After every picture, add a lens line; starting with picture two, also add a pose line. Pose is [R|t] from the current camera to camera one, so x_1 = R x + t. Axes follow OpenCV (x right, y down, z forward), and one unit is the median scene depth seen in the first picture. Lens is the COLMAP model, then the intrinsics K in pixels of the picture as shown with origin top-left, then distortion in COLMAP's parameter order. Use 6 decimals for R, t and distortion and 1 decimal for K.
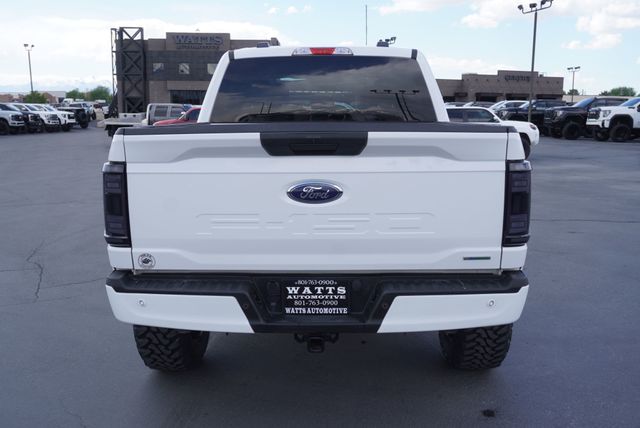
lens RADIAL K [[608.0, 0, 320.0], [0, 608.0, 214.0], [0, 0, 1]] dist [0.039711, 0.002826]
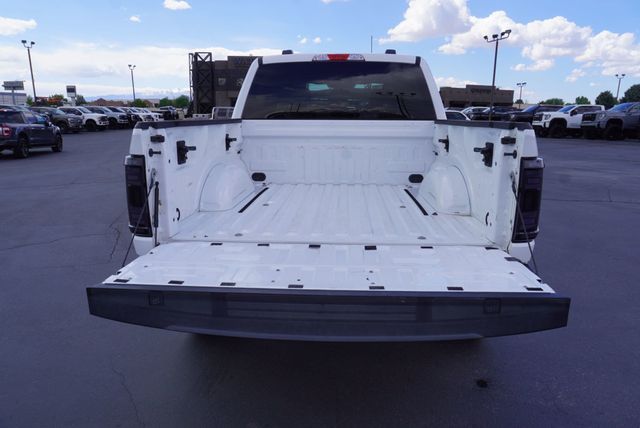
lens RADIAL K [[424.0, 0, 320.0], [0, 424.0, 214.0], [0, 0, 1]] dist [-0.005183, 0.001699]
pose [[0.999245, 0.015091, -0.035792, 0.000412], [-0.012727, 0.997779, 0.065382, -0.004374], [0.036699, -0.064877, 0.997218, 0.034381]]
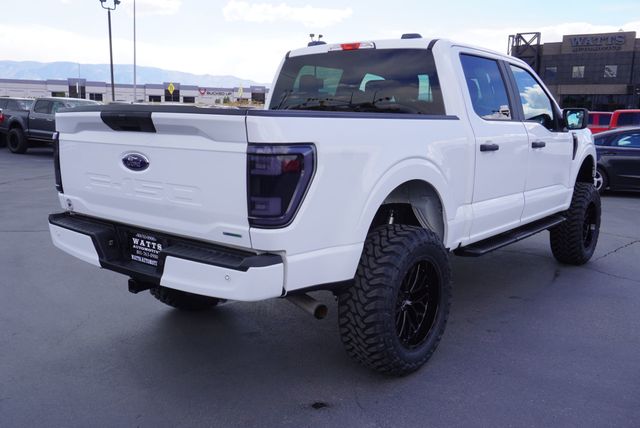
lens RADIAL K [[601.2, 0, 320.0], [0, 601.2, 214.0], [0, 0, 1]] dist [0.012177, 0.008420]
pose [[0.786894, 0.117401, -0.605818, 0.120397], [-0.121473, 0.991997, 0.034458, -0.002084], [0.605014, 0.046476, 0.794857, 0.030891]]
